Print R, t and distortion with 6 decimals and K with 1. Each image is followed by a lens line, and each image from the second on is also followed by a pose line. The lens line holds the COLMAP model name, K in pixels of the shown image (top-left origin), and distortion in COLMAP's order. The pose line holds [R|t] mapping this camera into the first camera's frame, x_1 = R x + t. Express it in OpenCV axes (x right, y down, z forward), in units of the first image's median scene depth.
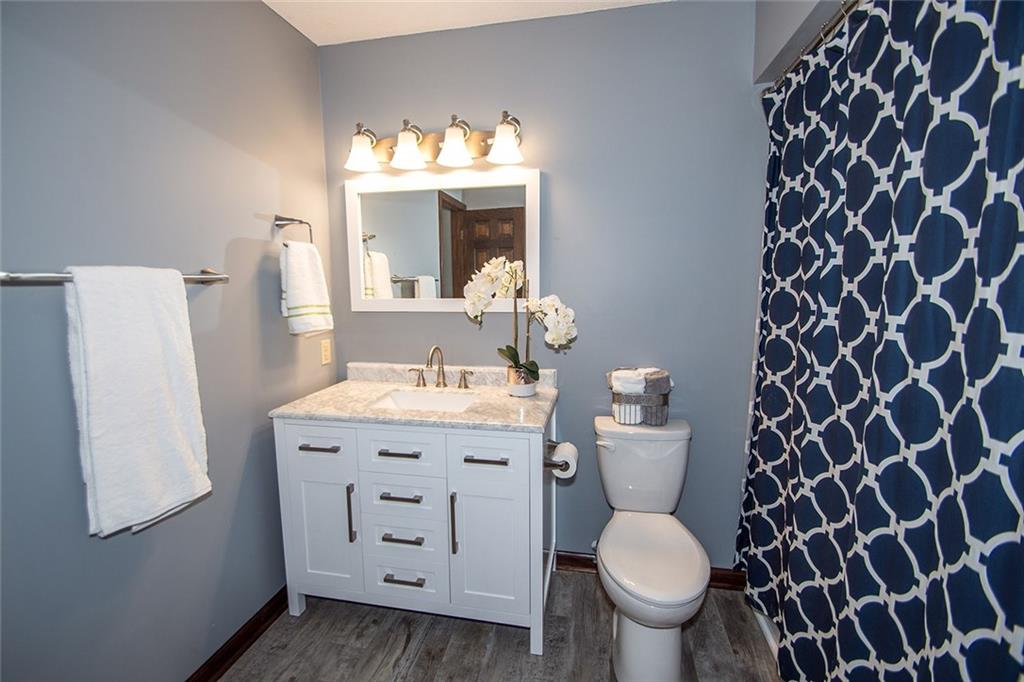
lens RADIAL K [[453.2, 0, 507.3], [0, 453.2, 340.2], [0, 0, 1]] dist [0.010493, -0.014318]
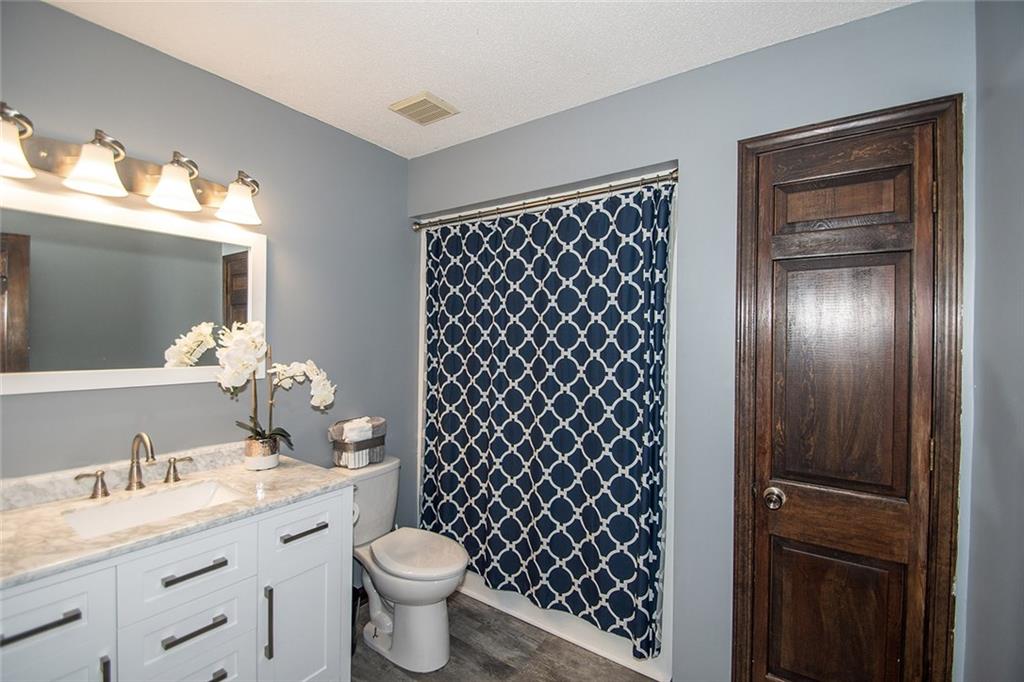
lens RADIAL K [[453.2, 0, 507.3], [0, 453.2, 340.2], [0, 0, 1]] dist [0.010493, -0.014318]
pose [[0.394978, 0.010641, 0.918629, -0.673137], [0.105920, 0.992737, -0.057041, -0.035582], [-0.912564, 0.119832, 0.390982, 0.156320]]
